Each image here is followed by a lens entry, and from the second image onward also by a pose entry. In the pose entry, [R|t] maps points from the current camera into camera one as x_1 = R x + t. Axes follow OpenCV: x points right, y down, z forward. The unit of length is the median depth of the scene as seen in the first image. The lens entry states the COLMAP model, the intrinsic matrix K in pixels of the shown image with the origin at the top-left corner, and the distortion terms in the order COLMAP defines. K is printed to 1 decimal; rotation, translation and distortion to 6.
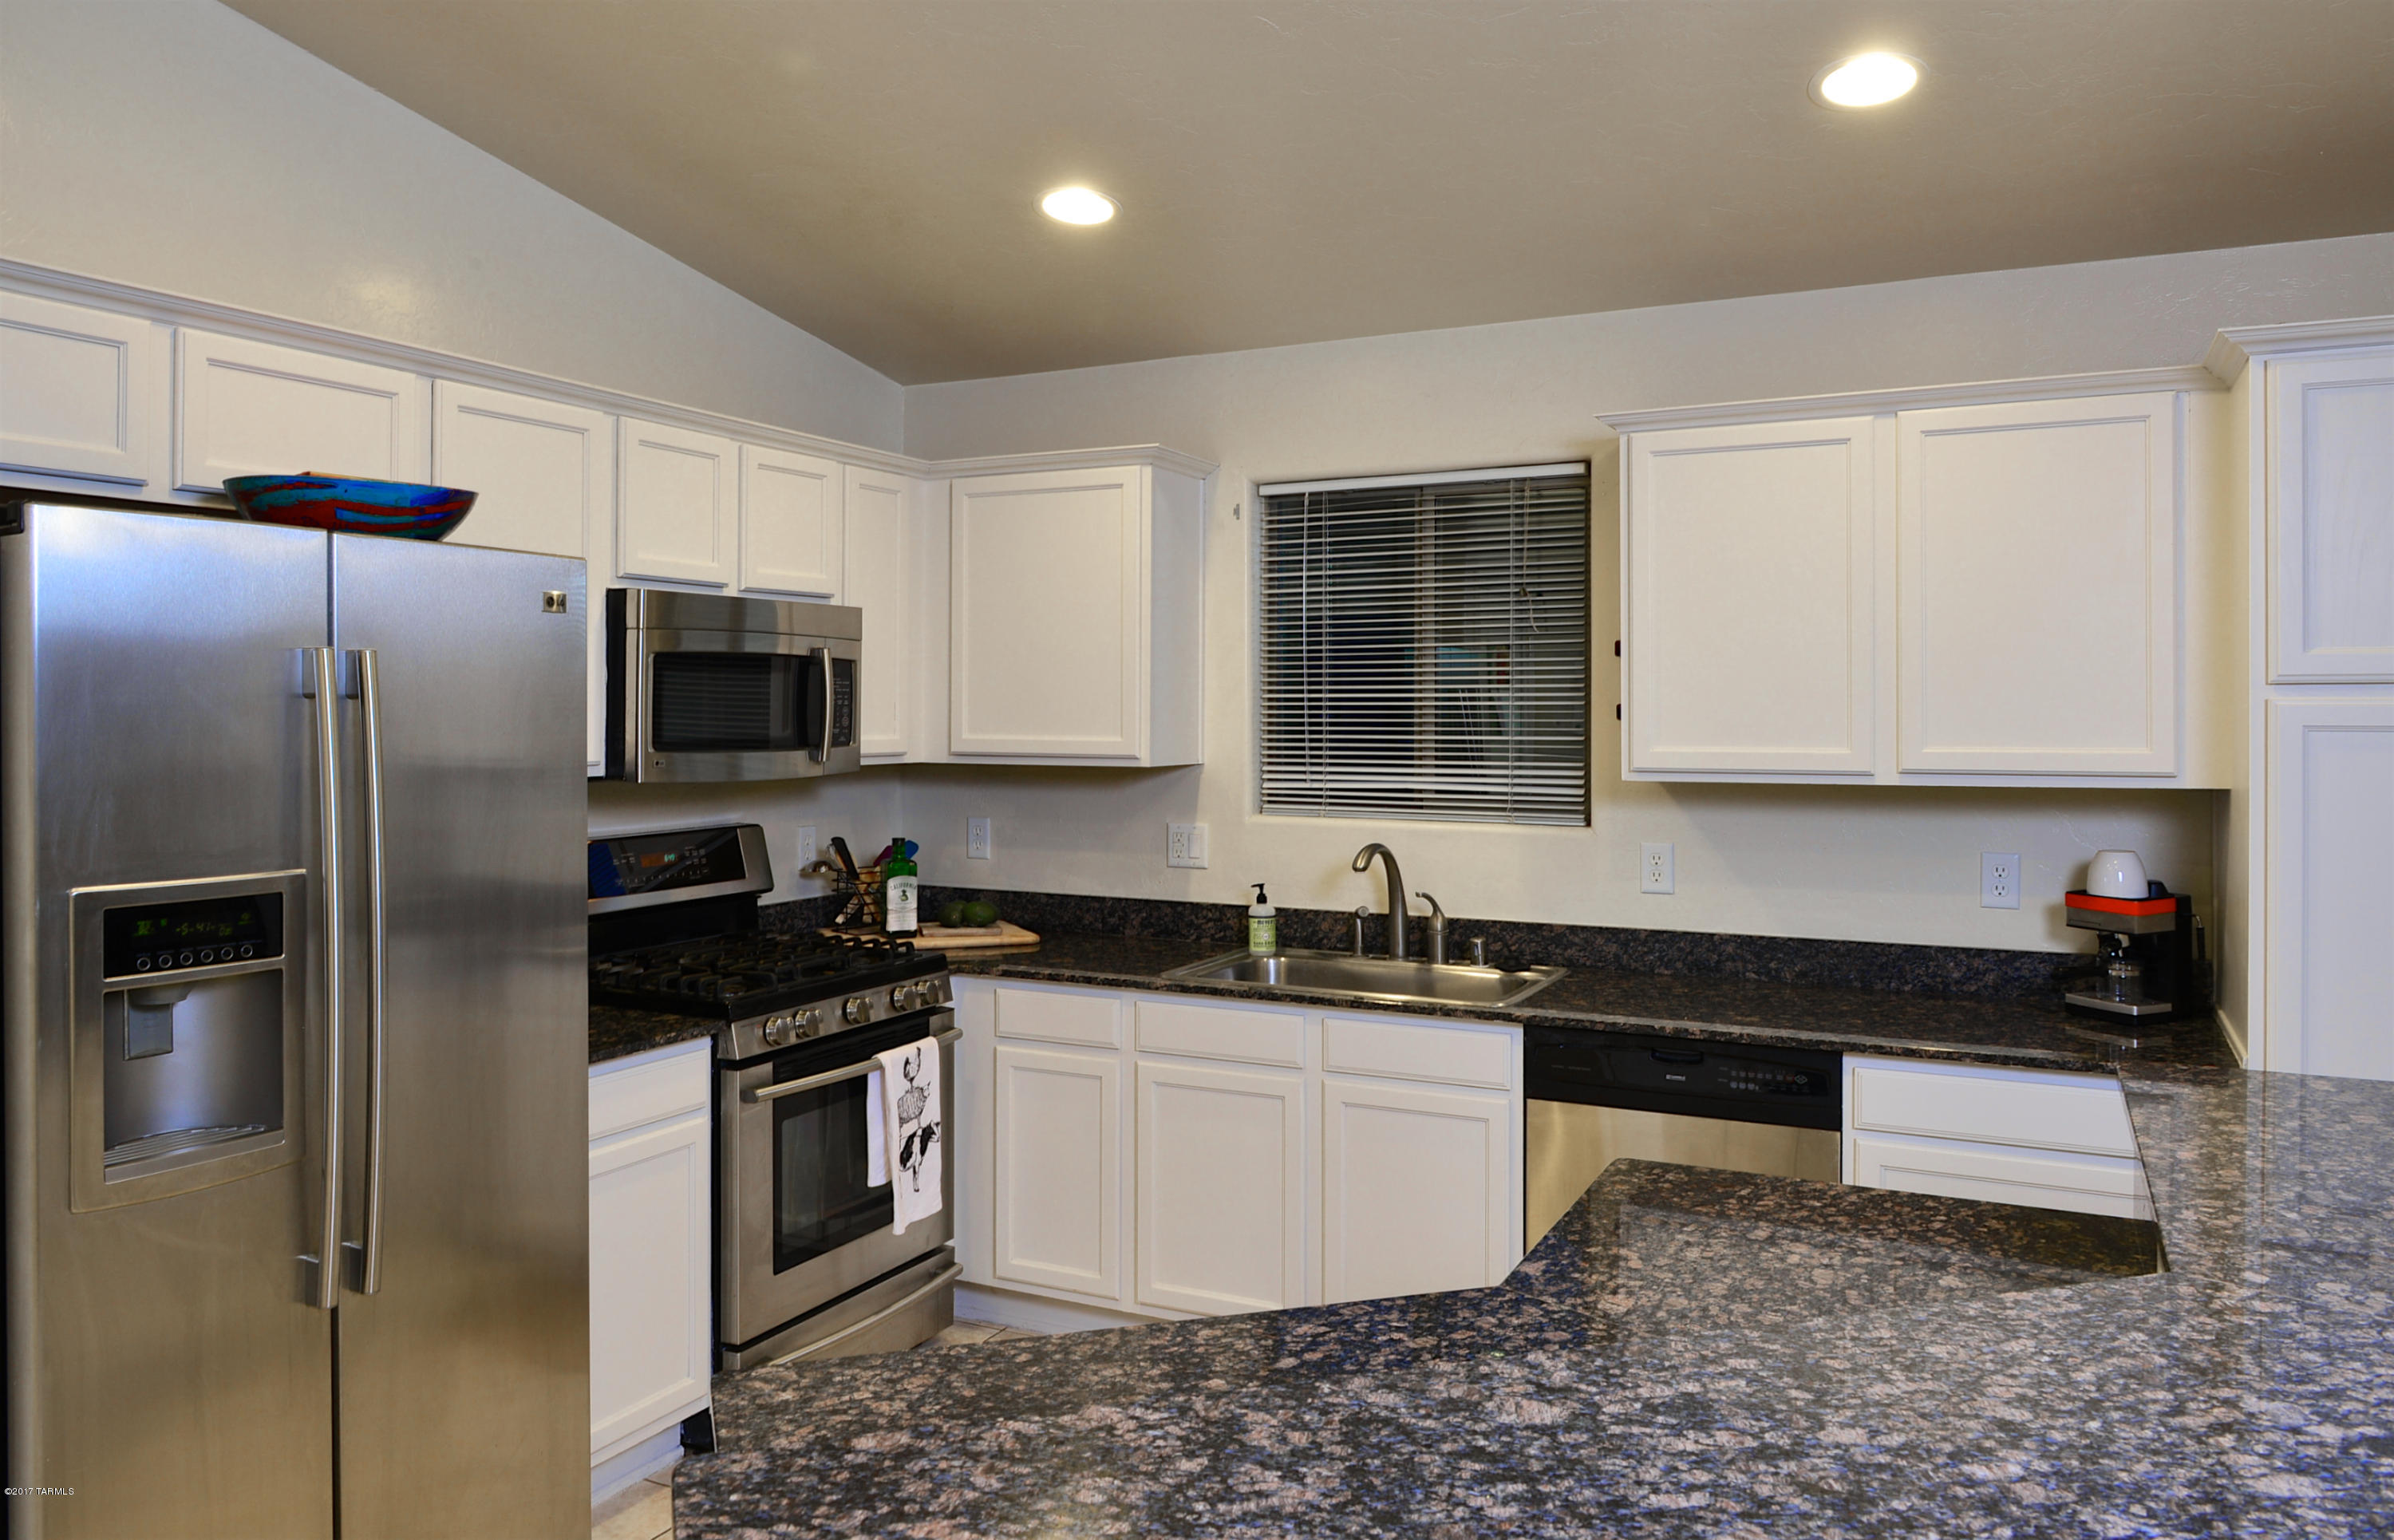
lens RADIAL K [[1706.0, 0, 1155.4], [0, 1706.0, 710.3], [0, 0, 1]] dist [-0.002272, -0.022266]
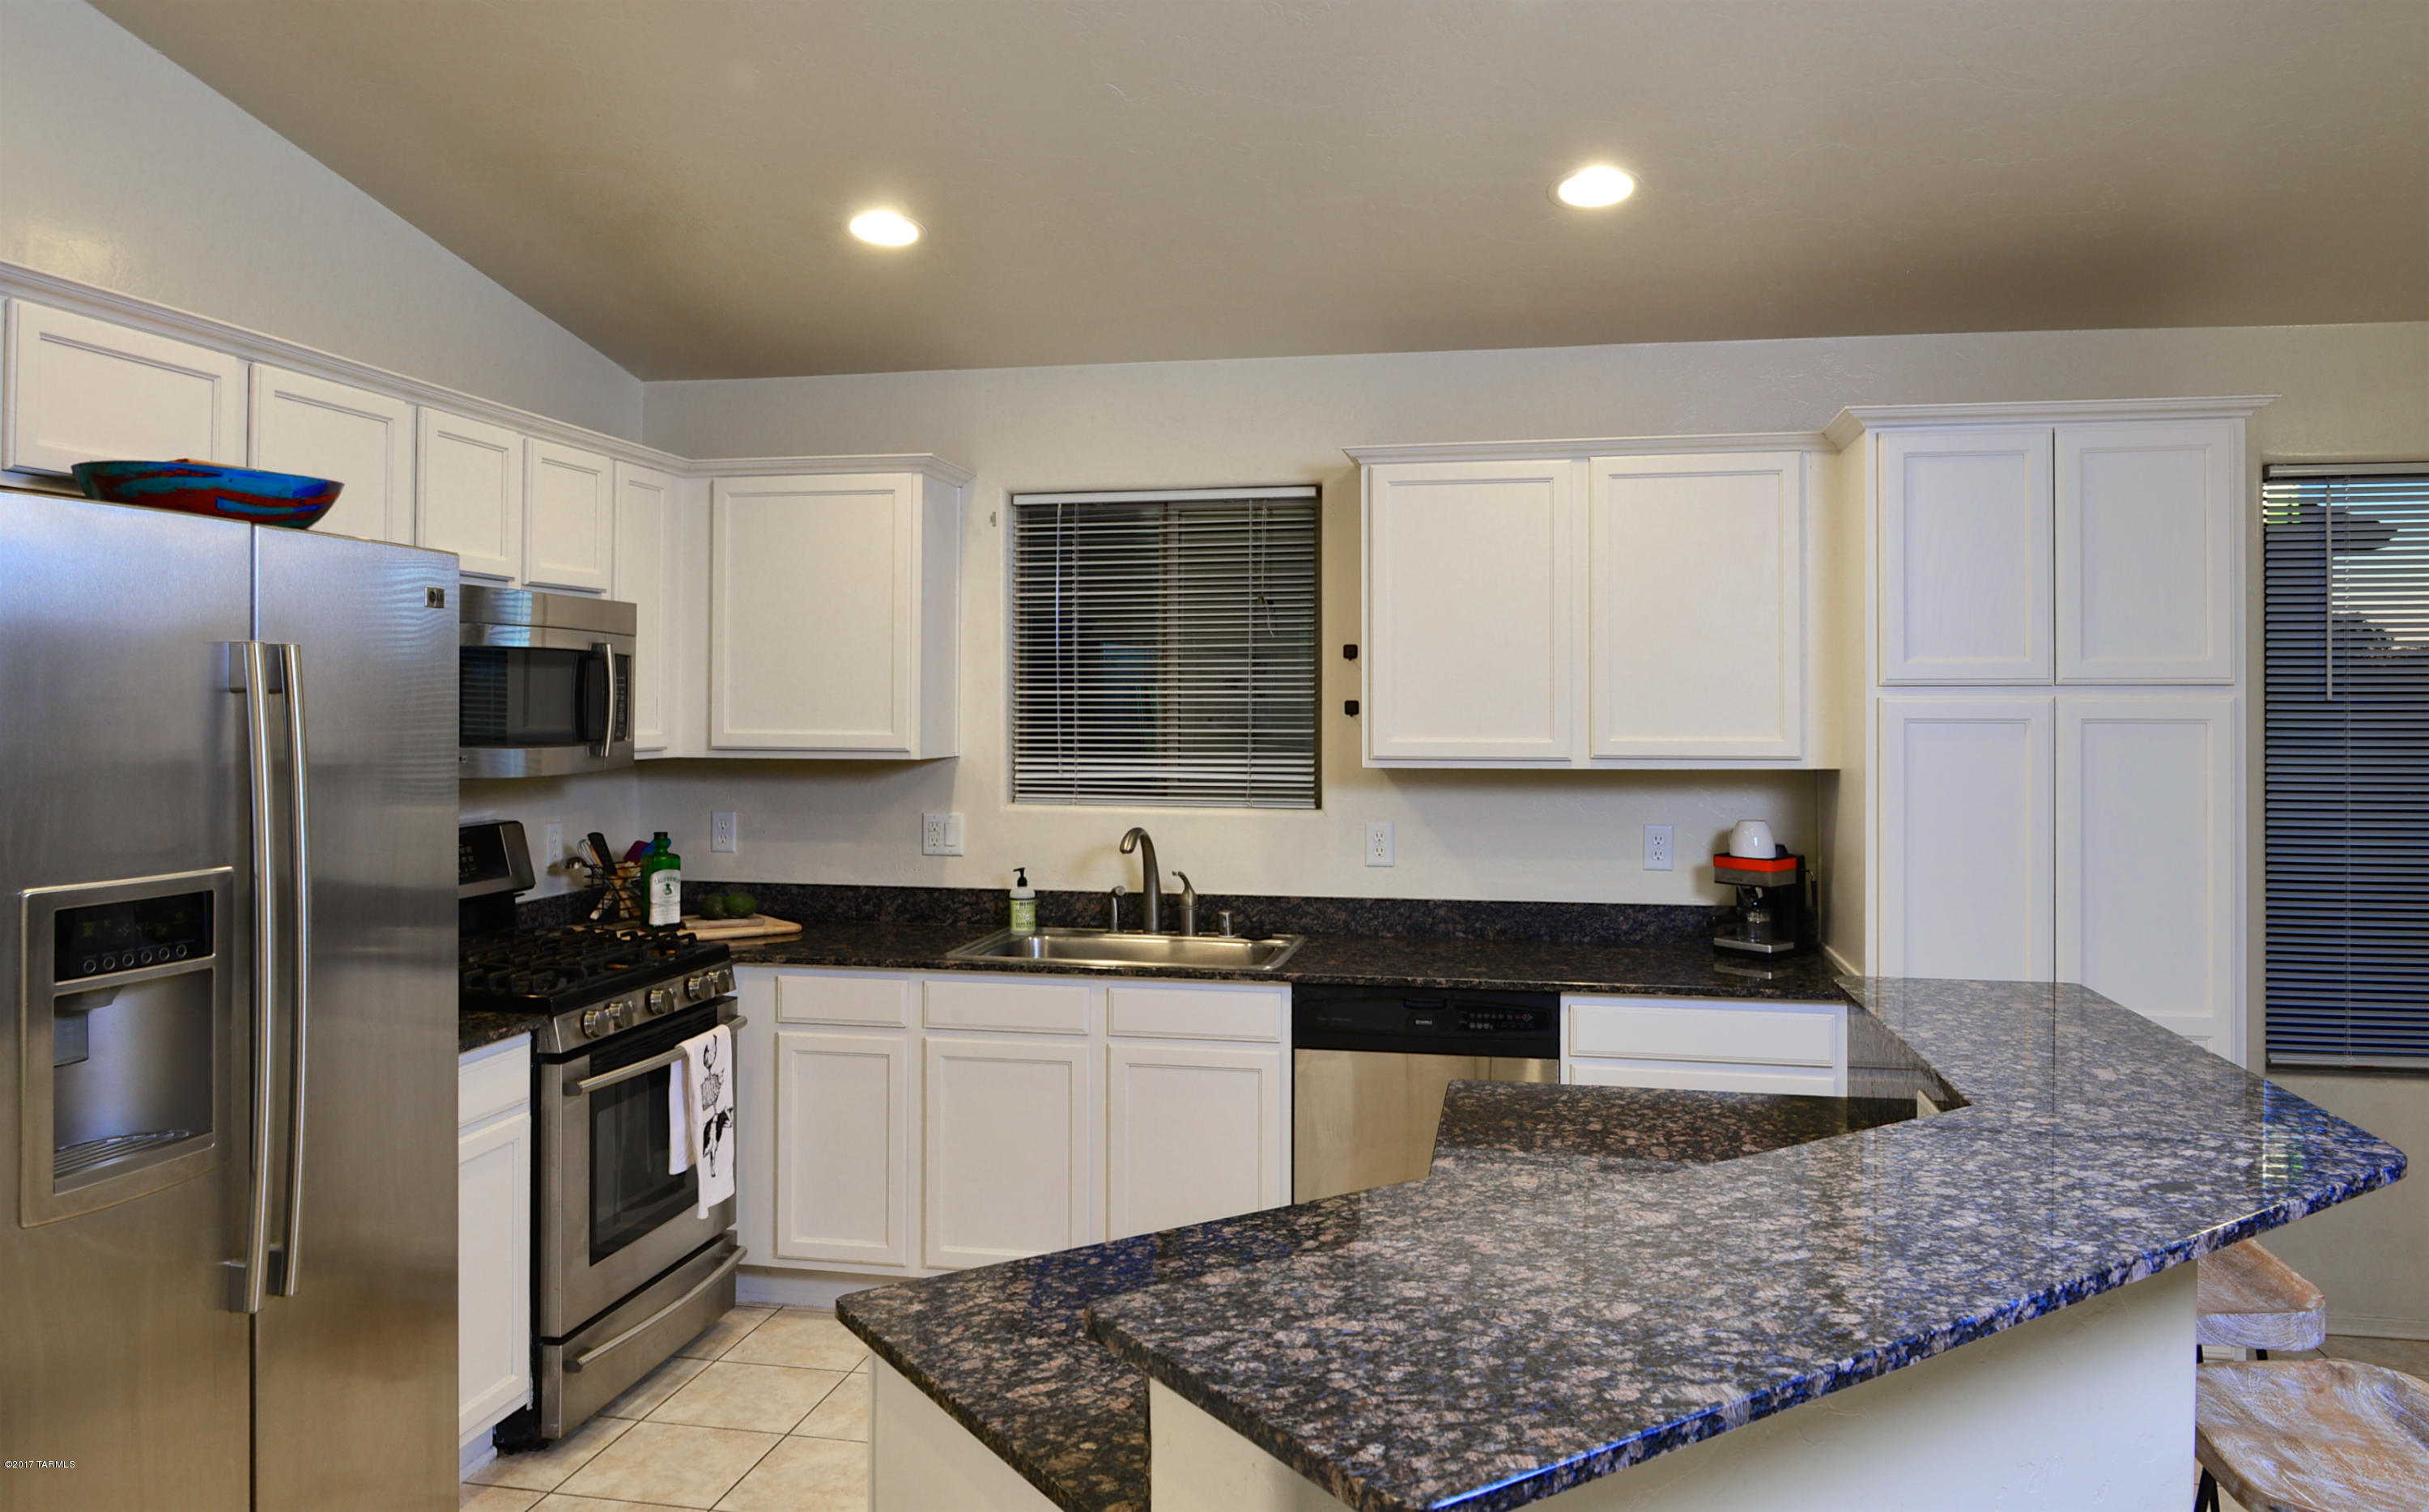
lens RADIAL K [[1695.9, 0, 1208.9], [0, 1695.9, 690.0], [0, 0, 1]] dist [-0.007761, -0.007845]
pose [[0.958576, 0.003528, 0.284814, -0.153449], [-0.000863, 0.999955, -0.009481, 0.000056], [-0.284834, 0.008843, 0.958536, -0.062822]]
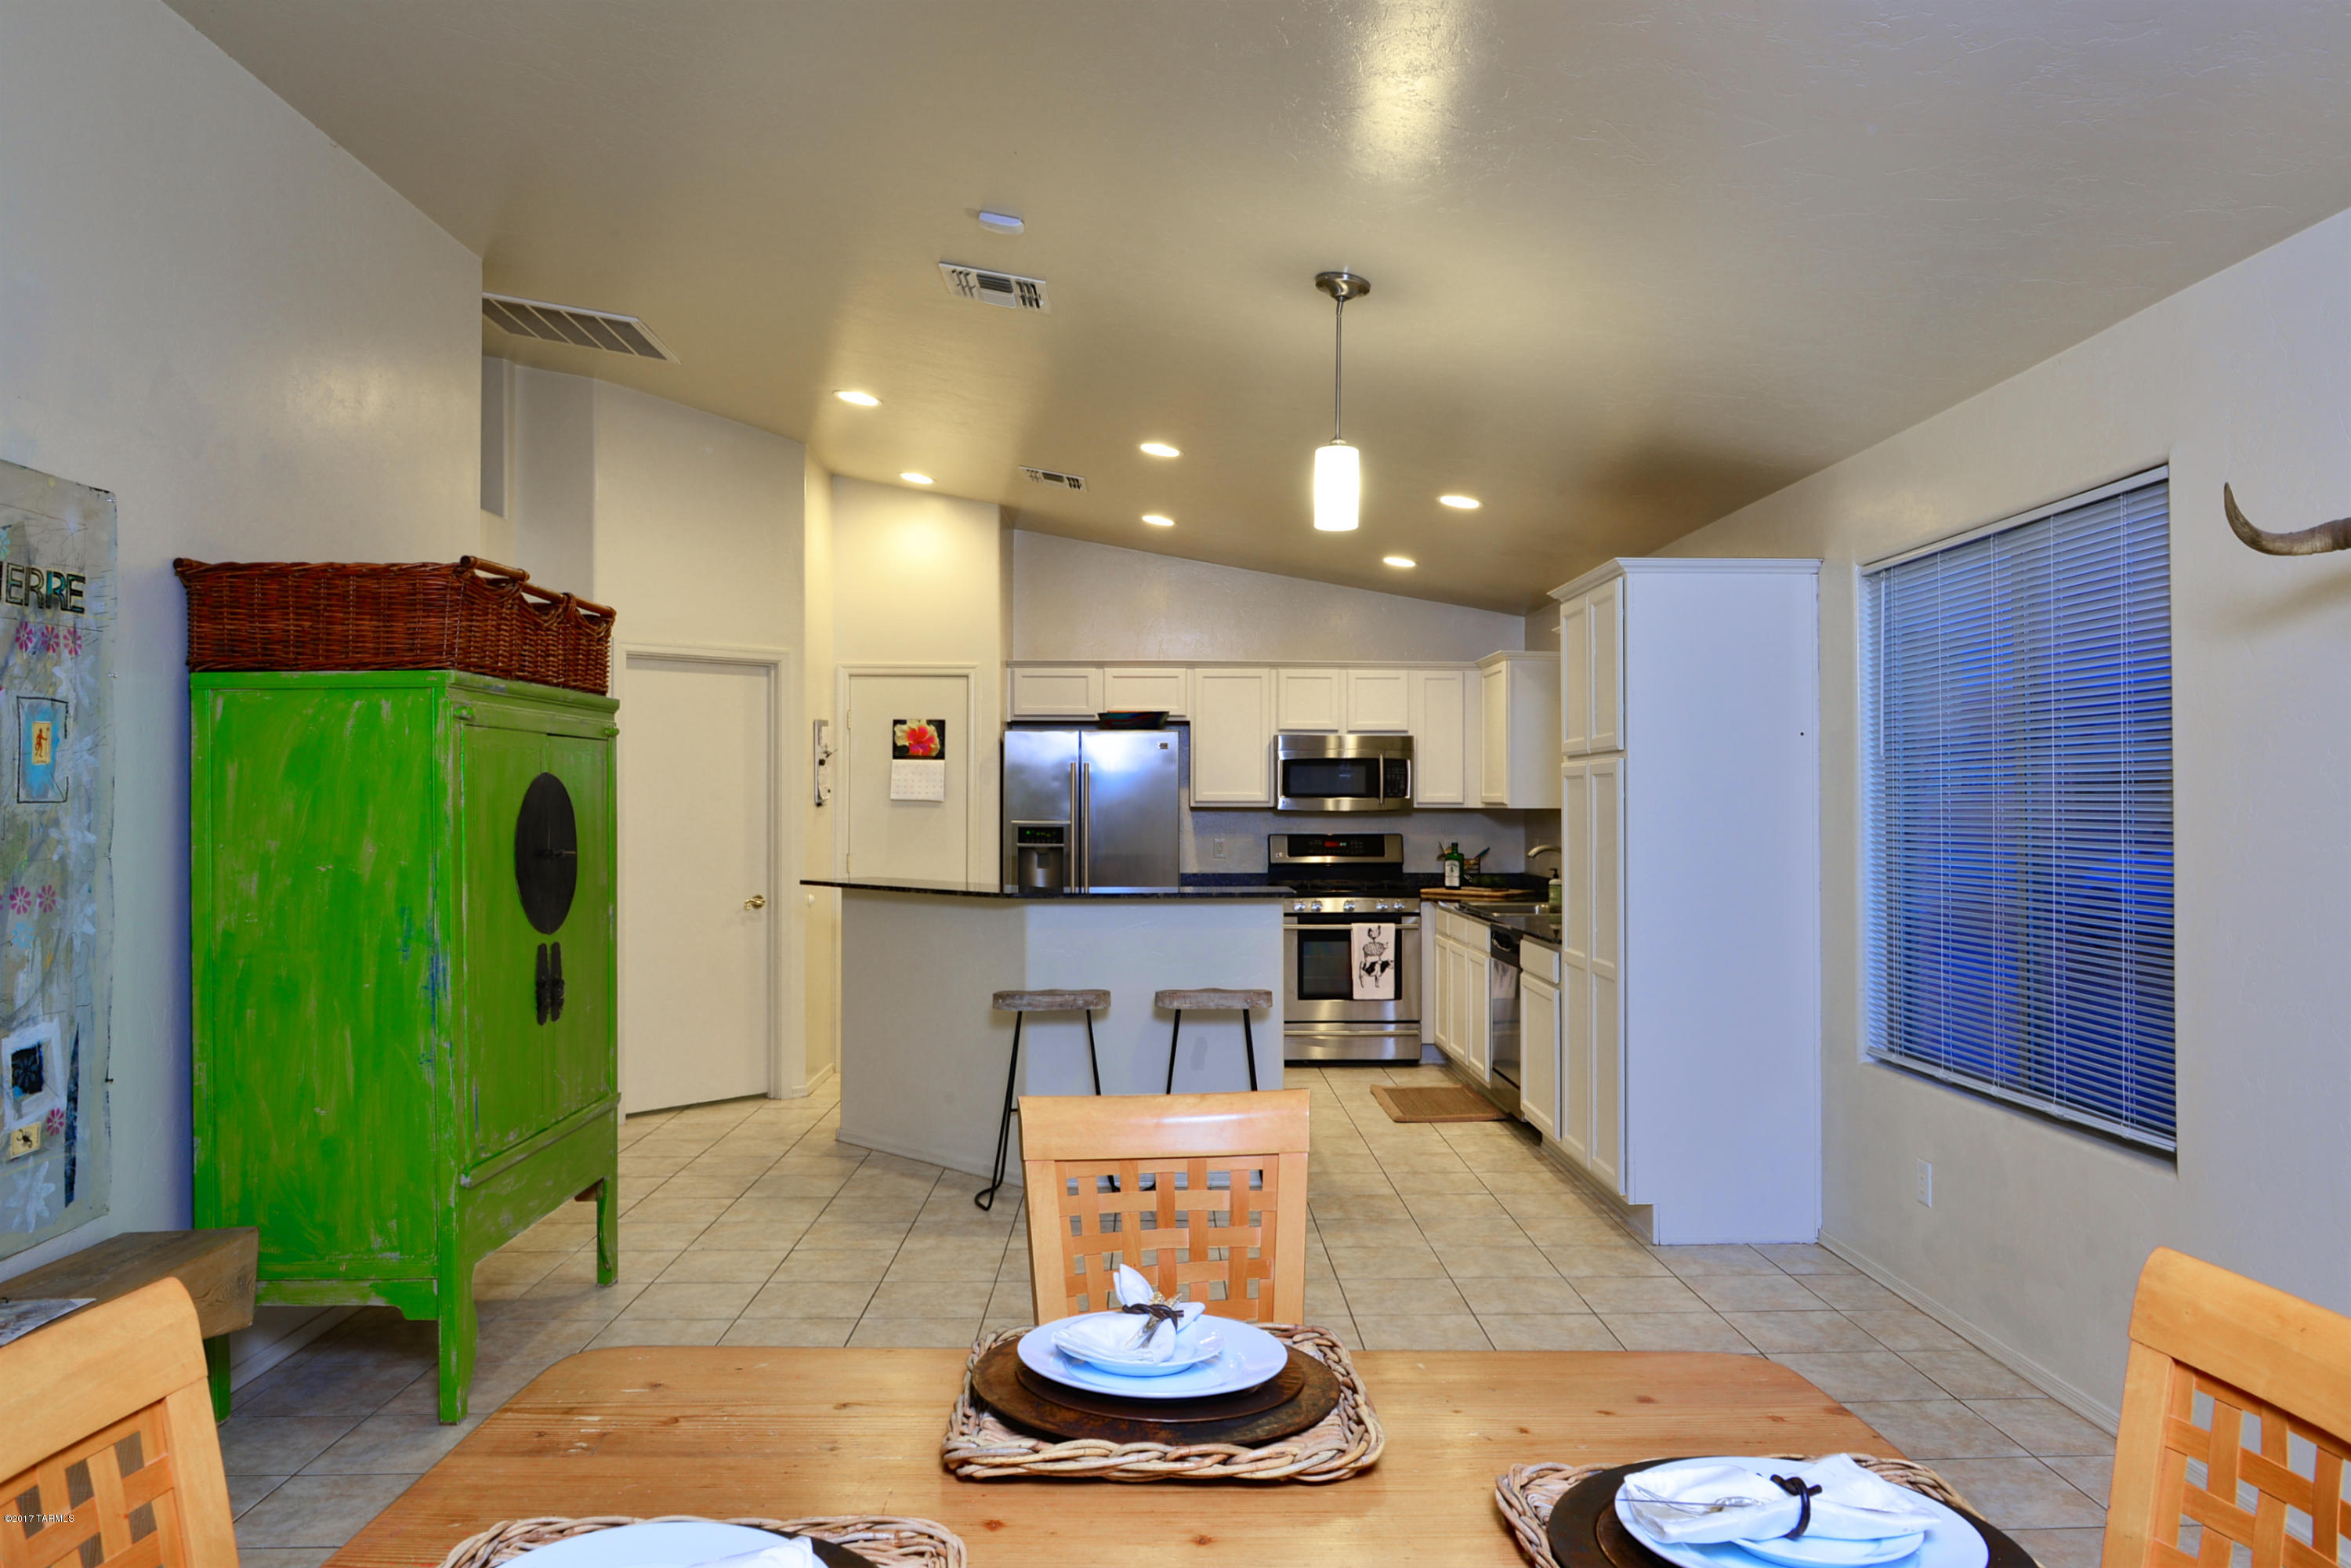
lens RADIAL K [[1633.2, 0, 1156.8], [0, 1633.2, 783.9], [0, 0, 1]] dist [-0.013806, -0.005443]
pose [[0.467617, -0.010652, -0.883867, 1.786302], [-0.003676, 0.999895, -0.013995, 0.038873], [0.883924, 0.009794, 0.467529, -0.328392]]
